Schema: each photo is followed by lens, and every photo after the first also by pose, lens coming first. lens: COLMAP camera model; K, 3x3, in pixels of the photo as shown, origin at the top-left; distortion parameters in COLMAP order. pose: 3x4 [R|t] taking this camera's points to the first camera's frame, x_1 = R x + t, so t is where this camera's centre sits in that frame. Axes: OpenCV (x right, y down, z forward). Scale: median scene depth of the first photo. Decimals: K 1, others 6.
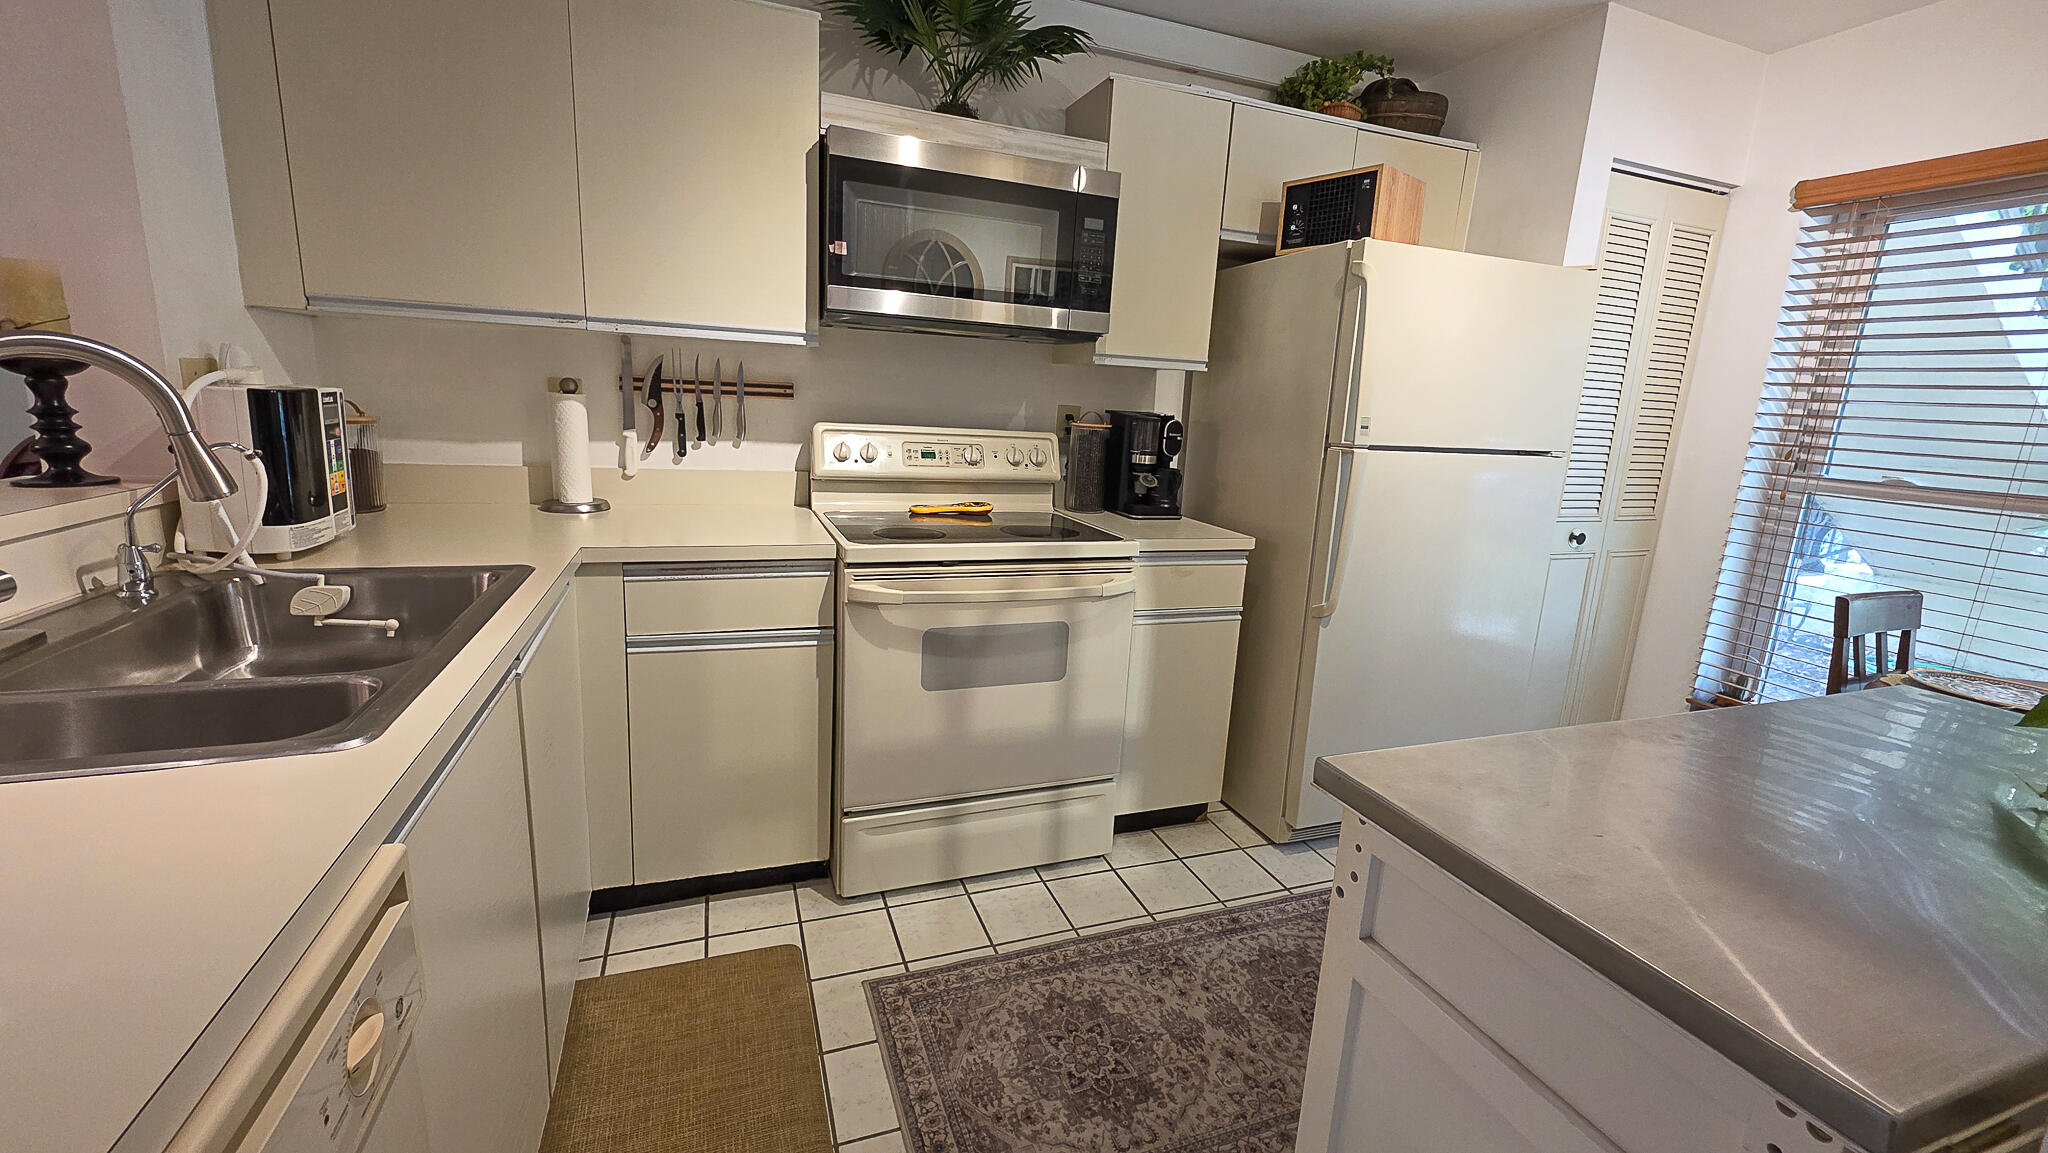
lens RADIAL K [[831.8, 0, 1023.9], [0, 831.8, 569.2], [0, 0, 1]] dist [0.000181, 0.000003]
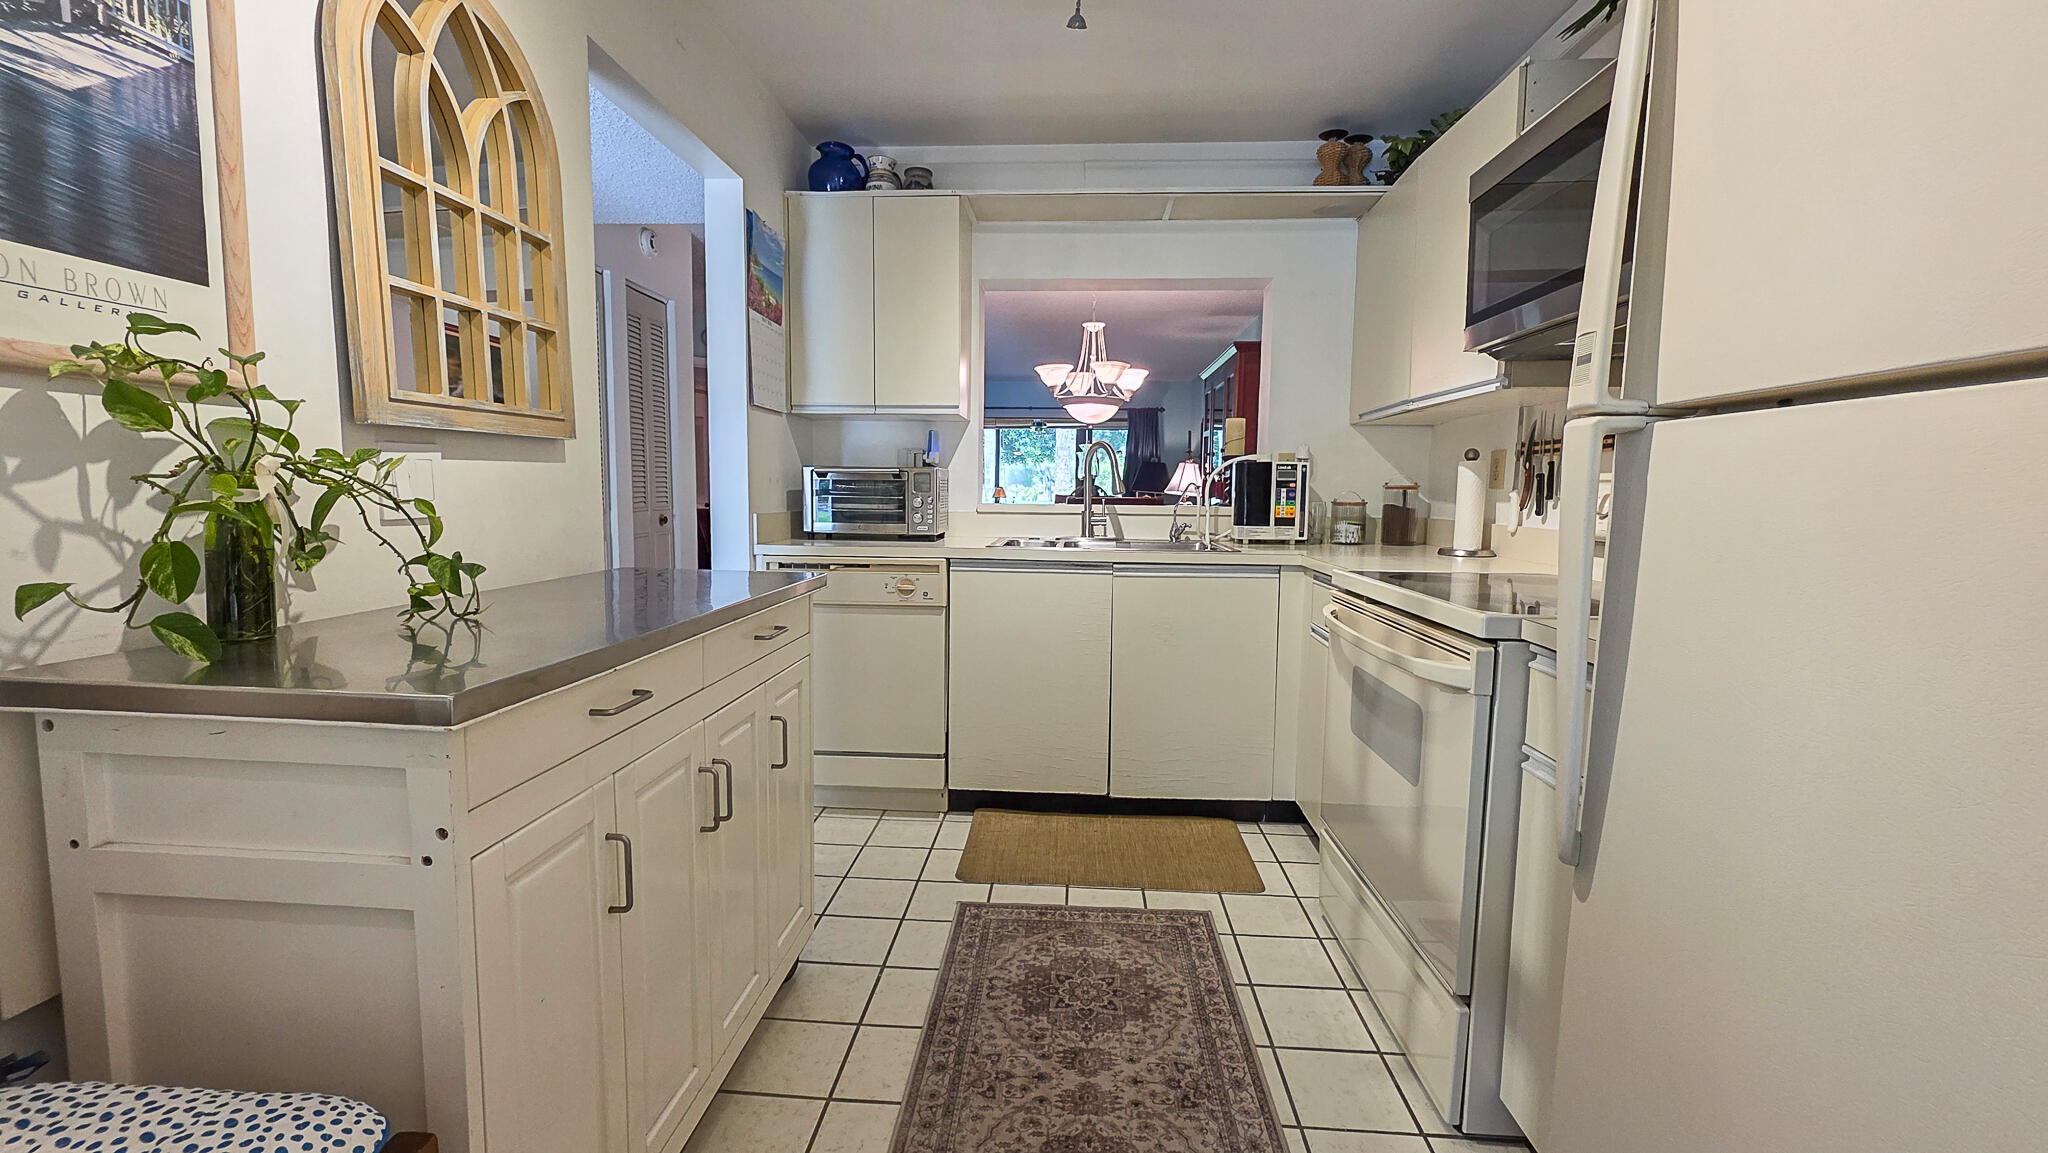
lens RADIAL K [[831.8, 0, 1023.9], [0, 831.8, 569.2], [0, 0, 1]] dist [0.000181, 0.000003]
pose [[-0.408385, 0.034828, -0.912145, 1.033420], [-0.229762, 0.963177, 0.139645, -0.091680], [0.883420, 0.266605, -0.385345, 1.127476]]
